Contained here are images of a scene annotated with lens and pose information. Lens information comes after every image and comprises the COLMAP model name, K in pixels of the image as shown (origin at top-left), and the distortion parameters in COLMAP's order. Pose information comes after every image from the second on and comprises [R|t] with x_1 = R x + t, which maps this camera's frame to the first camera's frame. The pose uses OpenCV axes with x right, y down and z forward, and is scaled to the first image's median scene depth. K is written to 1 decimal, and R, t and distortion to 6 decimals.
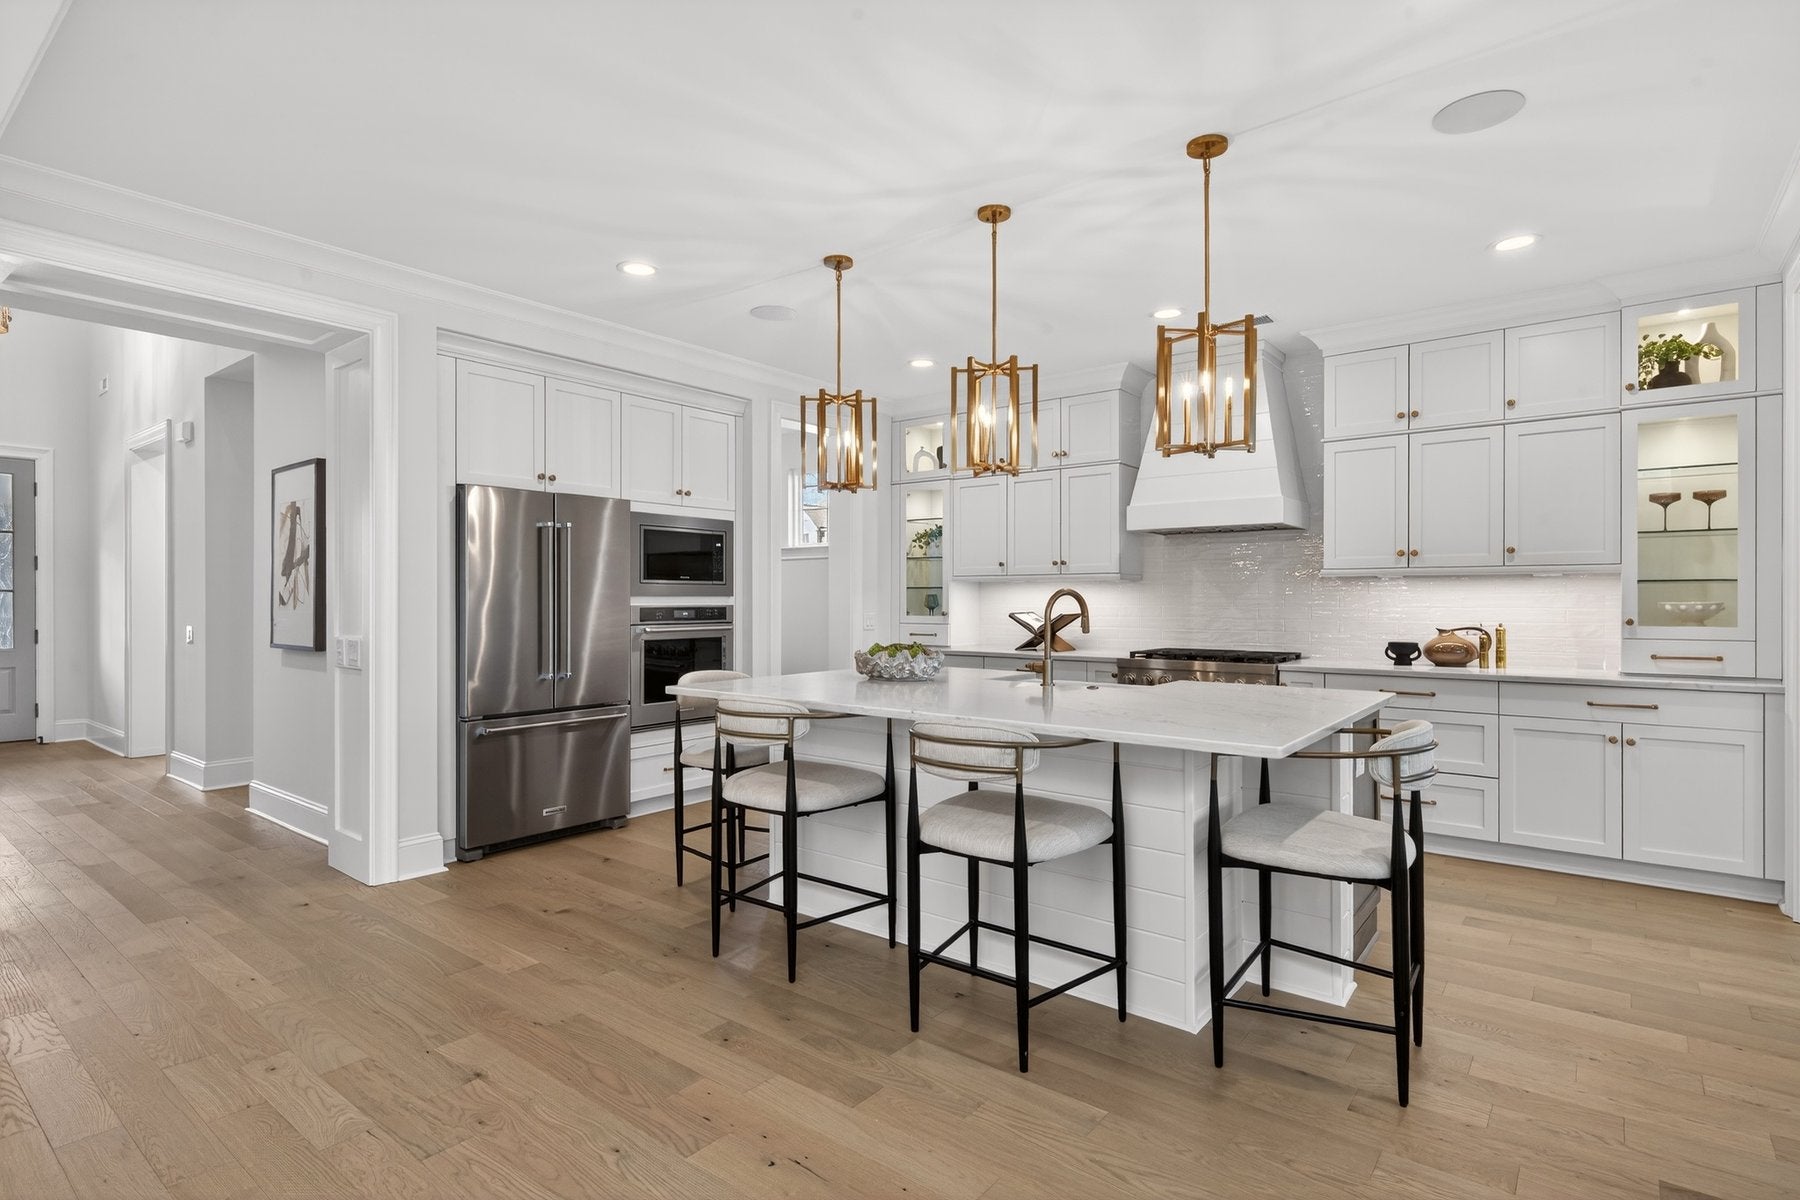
lens RADIAL K [[895.6, 0, 894.4], [0, 895.6, 595.1], [0, 0, 1]] dist [0.004238, 0.000412]
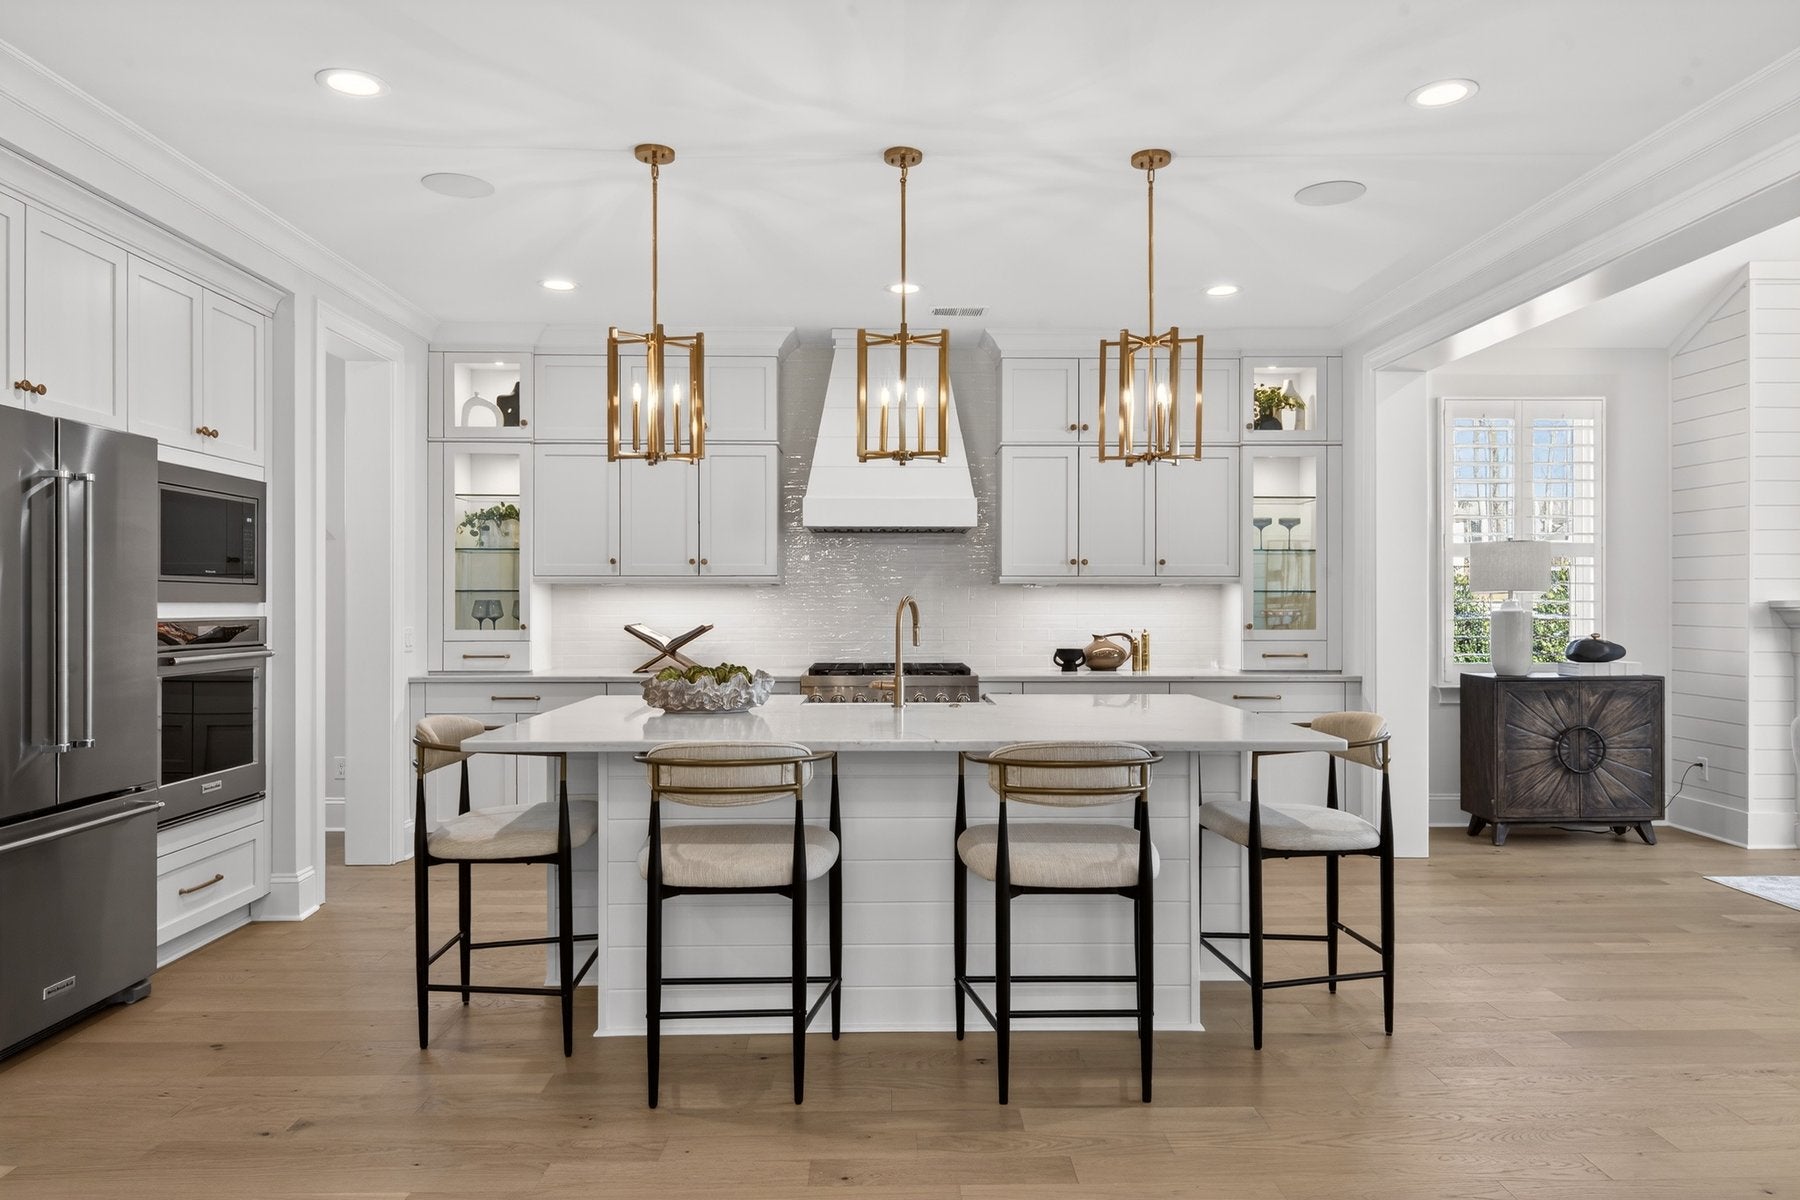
lens RADIAL K [[1157.3, 0, 900.0], [0, 1157.3, 600.0], [0, 0, 1]] dist [0.003424, -0.001461]
pose [[0.770384, 0.003071, 0.637573, -0.428618], [-0.003202, 0.999994, -0.000948, -0.001335], [-0.637572, -0.001312, 0.770390, 0.108514]]
